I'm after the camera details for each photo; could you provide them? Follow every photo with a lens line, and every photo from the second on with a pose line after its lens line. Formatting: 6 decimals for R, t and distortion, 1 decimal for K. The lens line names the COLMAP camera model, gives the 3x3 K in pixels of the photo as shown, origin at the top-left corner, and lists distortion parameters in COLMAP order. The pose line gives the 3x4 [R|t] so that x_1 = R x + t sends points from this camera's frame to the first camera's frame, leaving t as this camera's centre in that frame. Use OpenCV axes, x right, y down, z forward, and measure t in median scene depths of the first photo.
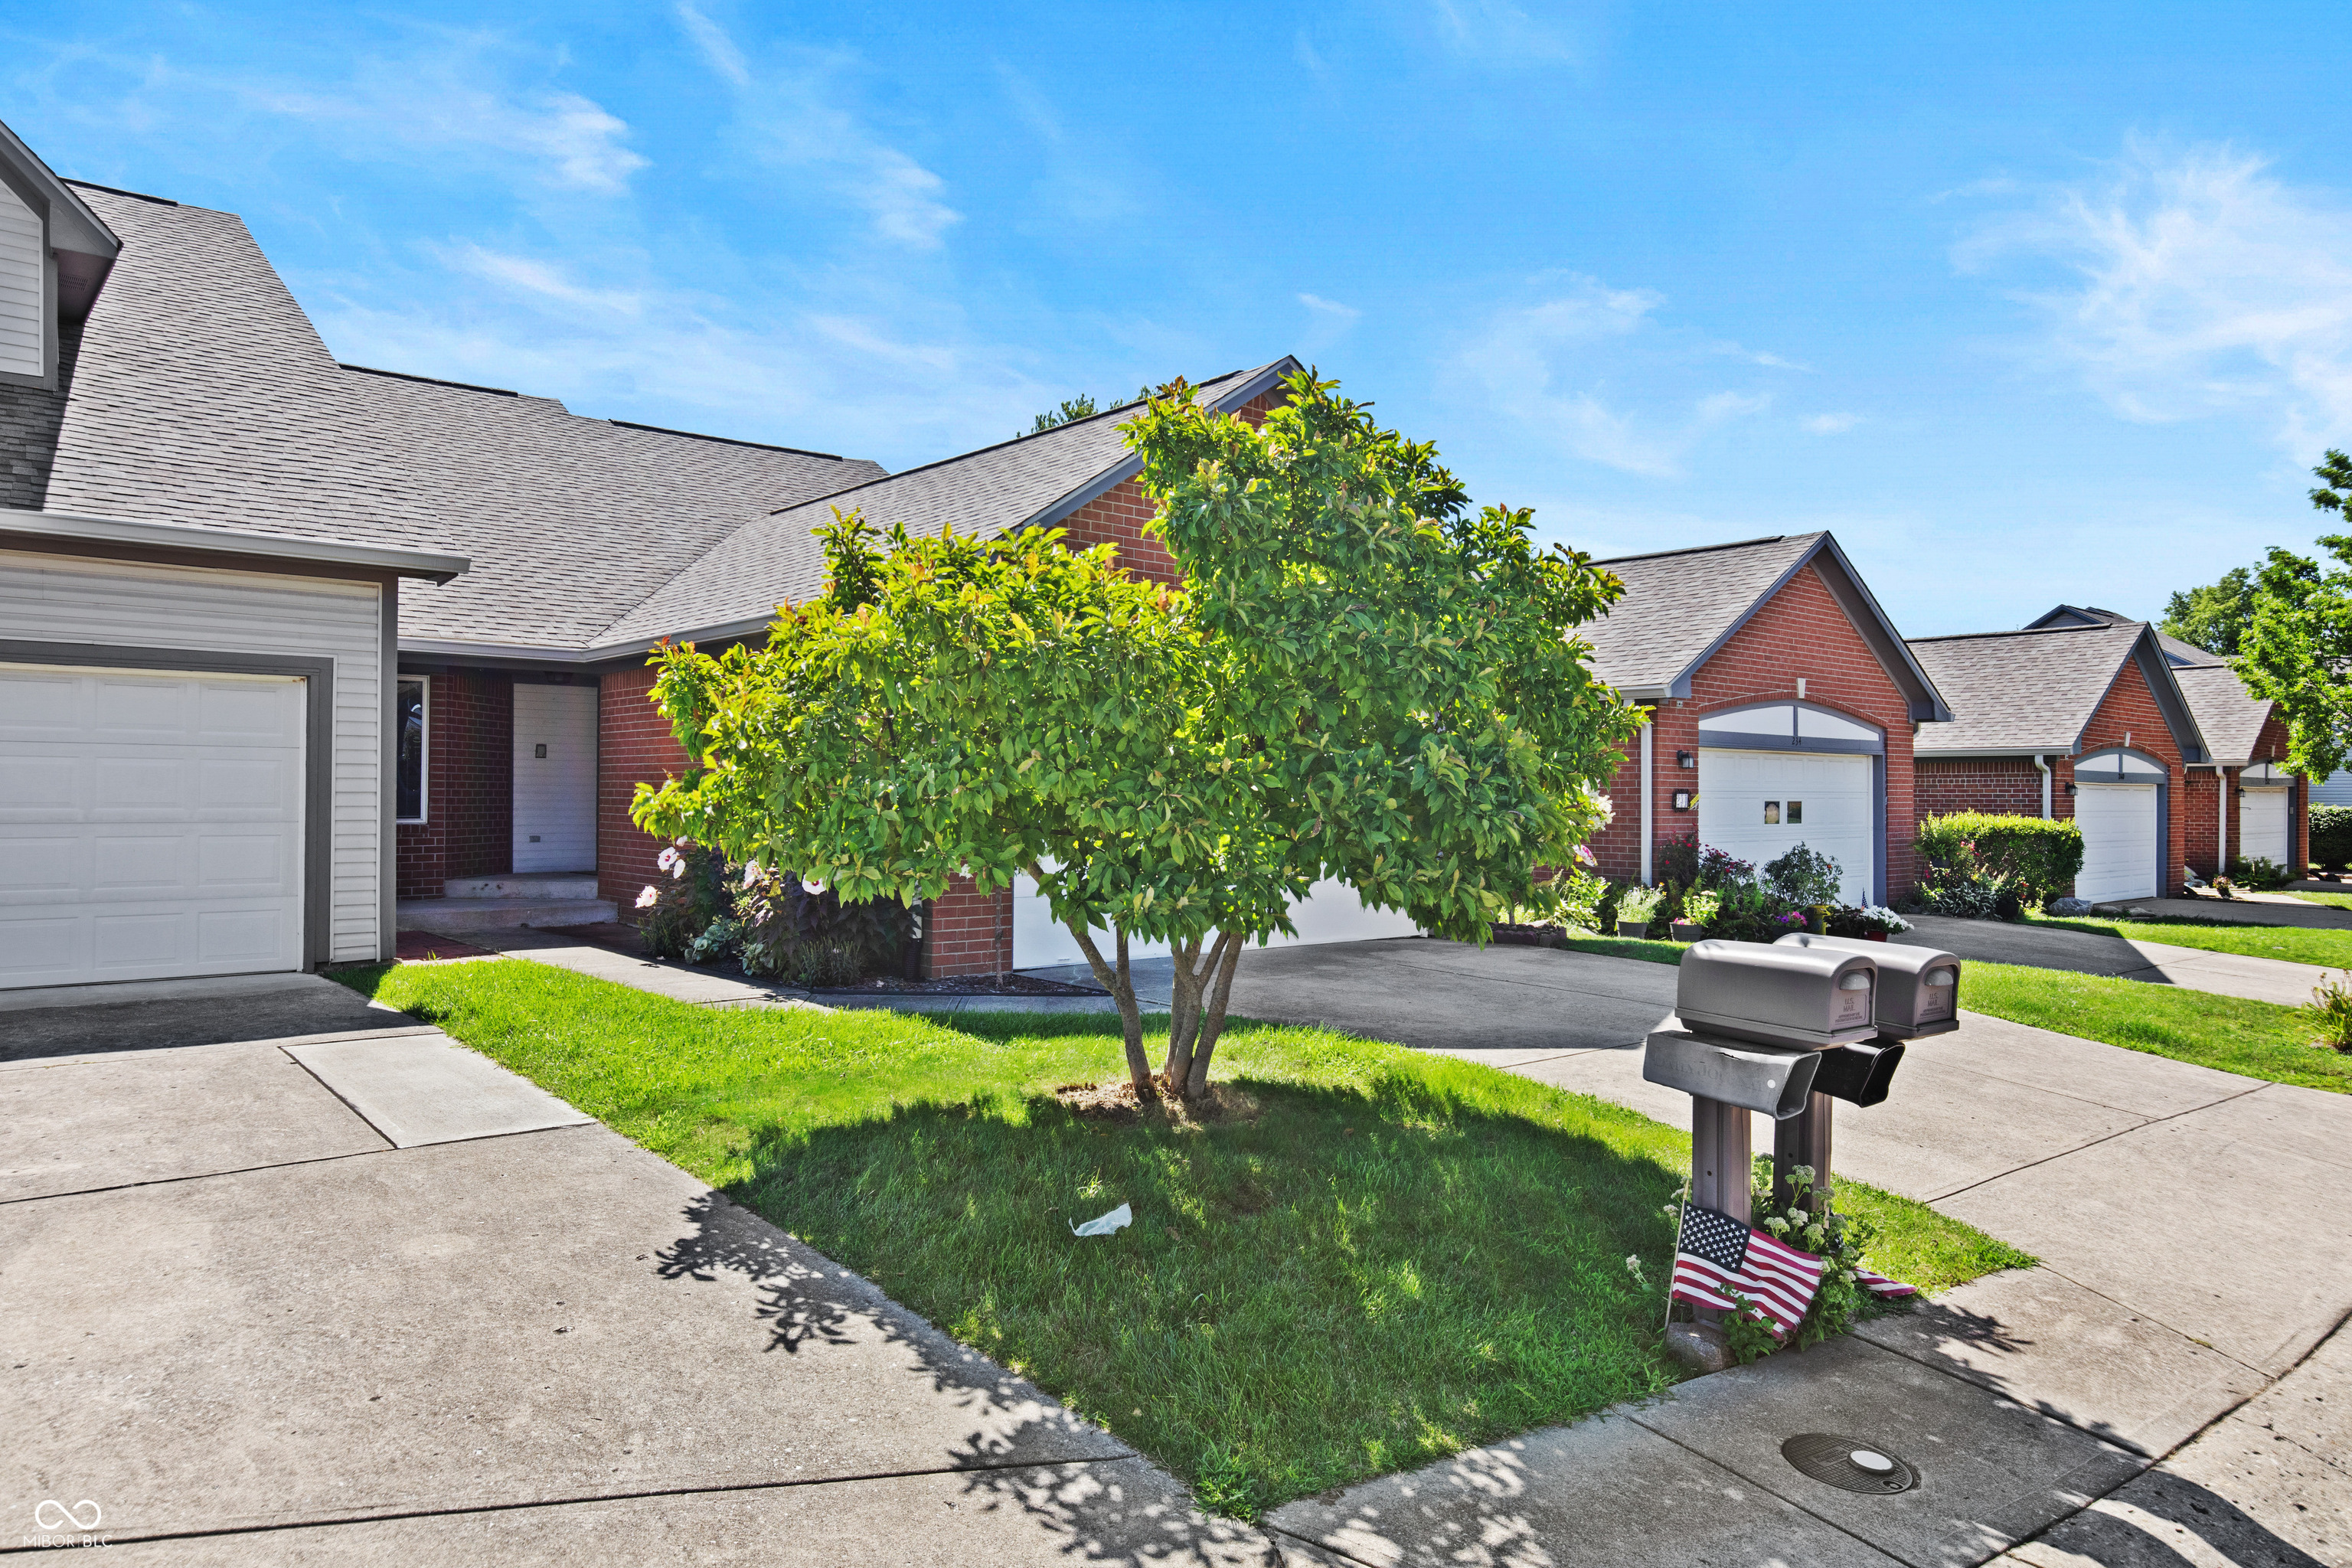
lens RADIAL K [[1563.6, 0, 1170.2], [0, 1563.6, 785.3], [0, 0, 1]] dist [-0.007114, -0.001547]
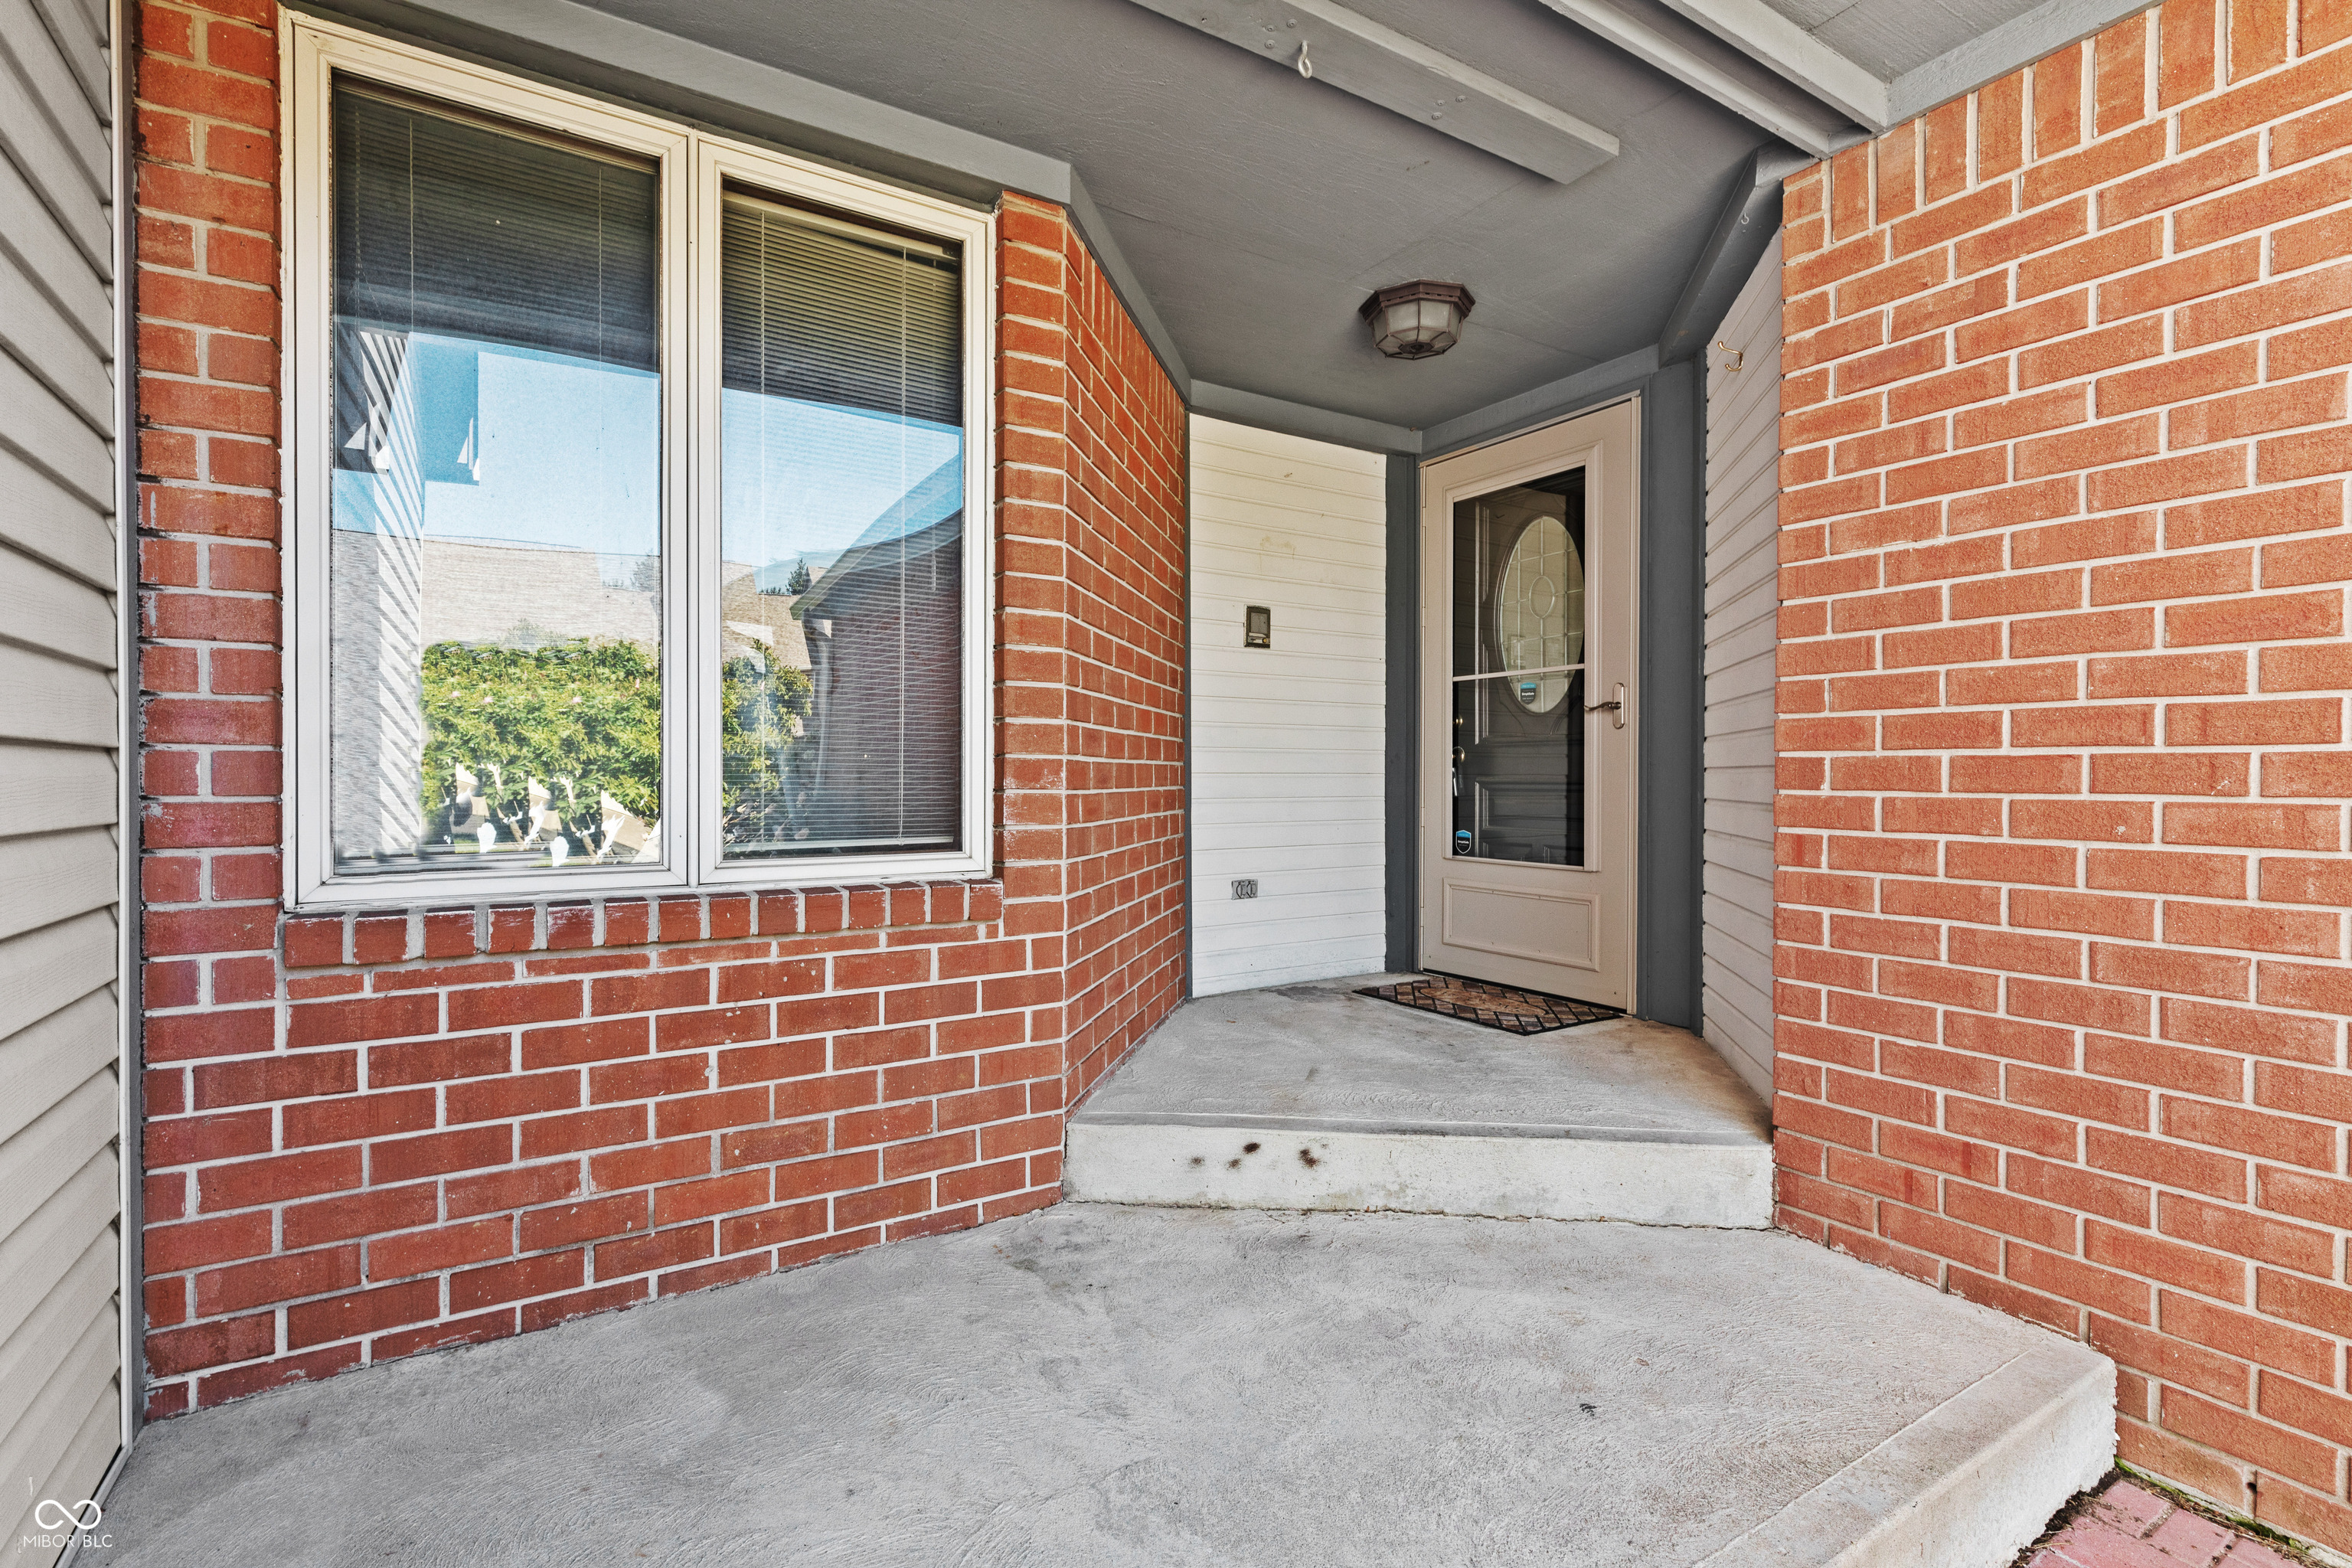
lens RADIAL K [[1074.7, 0, 1223.1], [0, 1074.7, 781.4], [0, 0, 1]] dist [0.005457, 0.000170]
pose [[0.994392, -0.005481, -0.105619, -0.425459], [0.006695, 0.999916, 0.011138, 0.009624], [0.105549, -0.011783, 0.994344, 0.847465]]
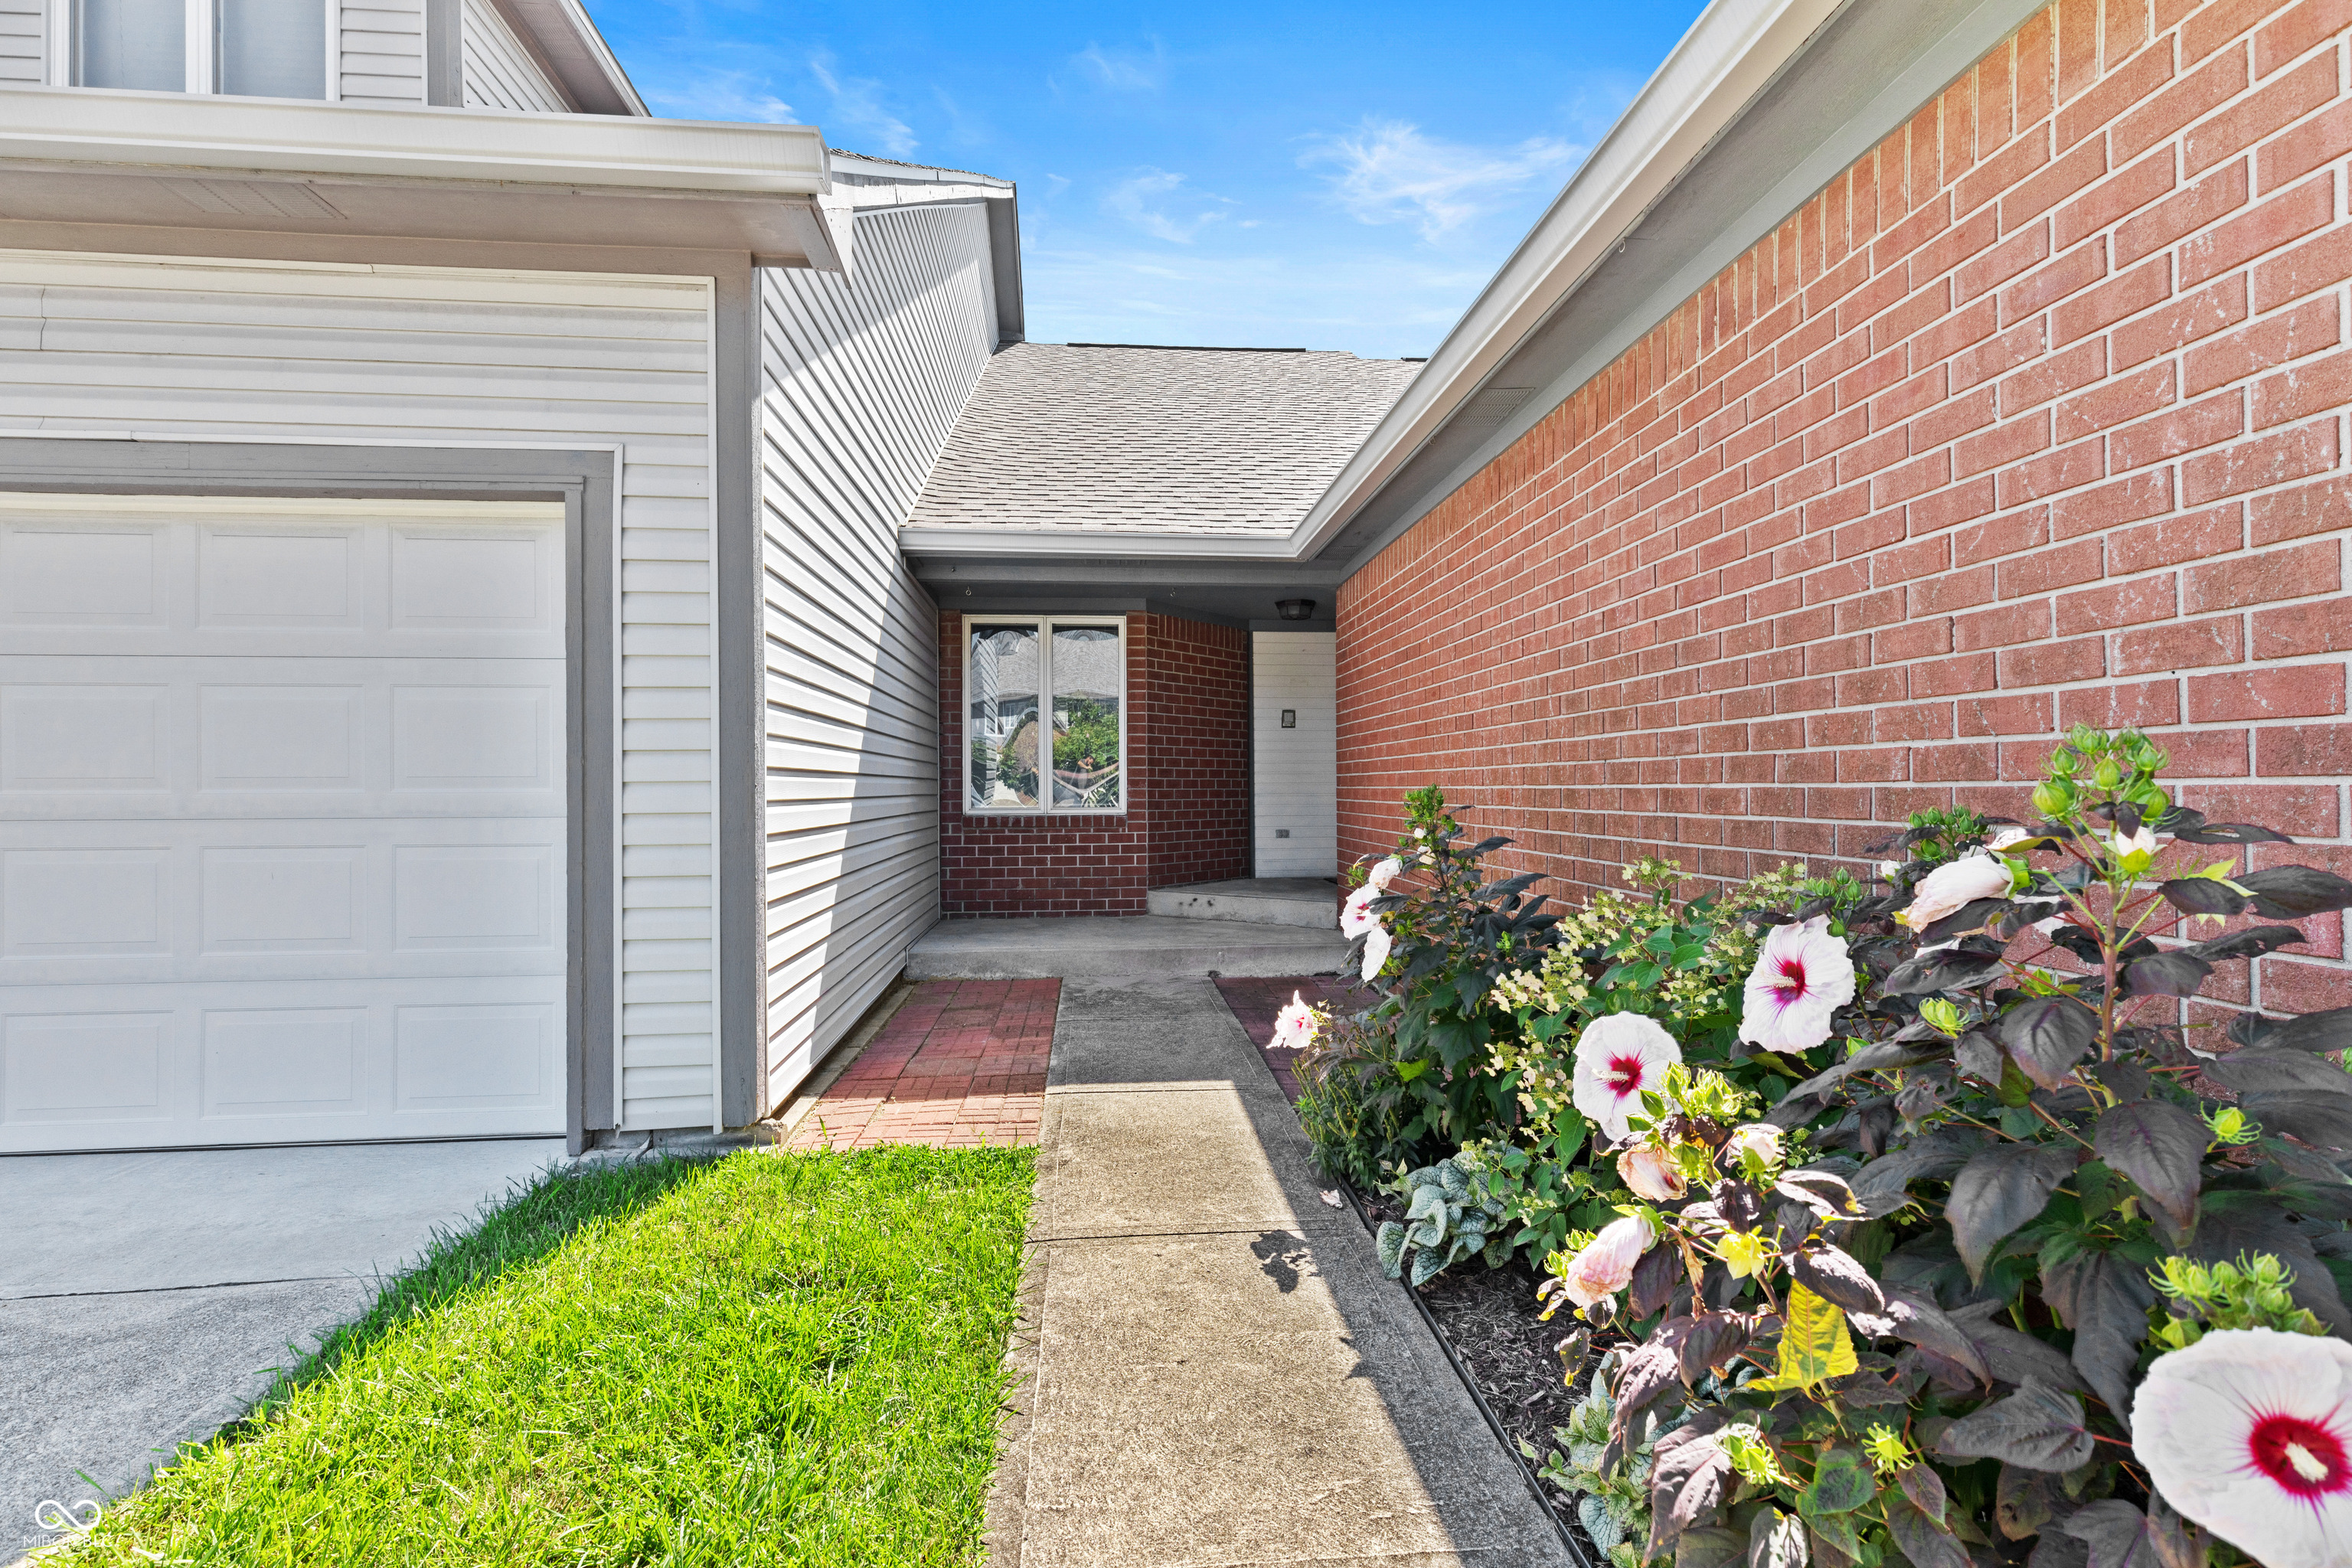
lens RADIAL K [[1074.7, 0, 1167.1], [0, 1074.7, 788.0], [0, 0, 1]] dist [0.005457, 0.000170]
pose [[0.814964, -0.011036, -0.579406, -0.161595], [0.013849, 0.999904, 0.000433, 0.012069], [0.579346, -0.008377, 0.815039, 0.590621]]
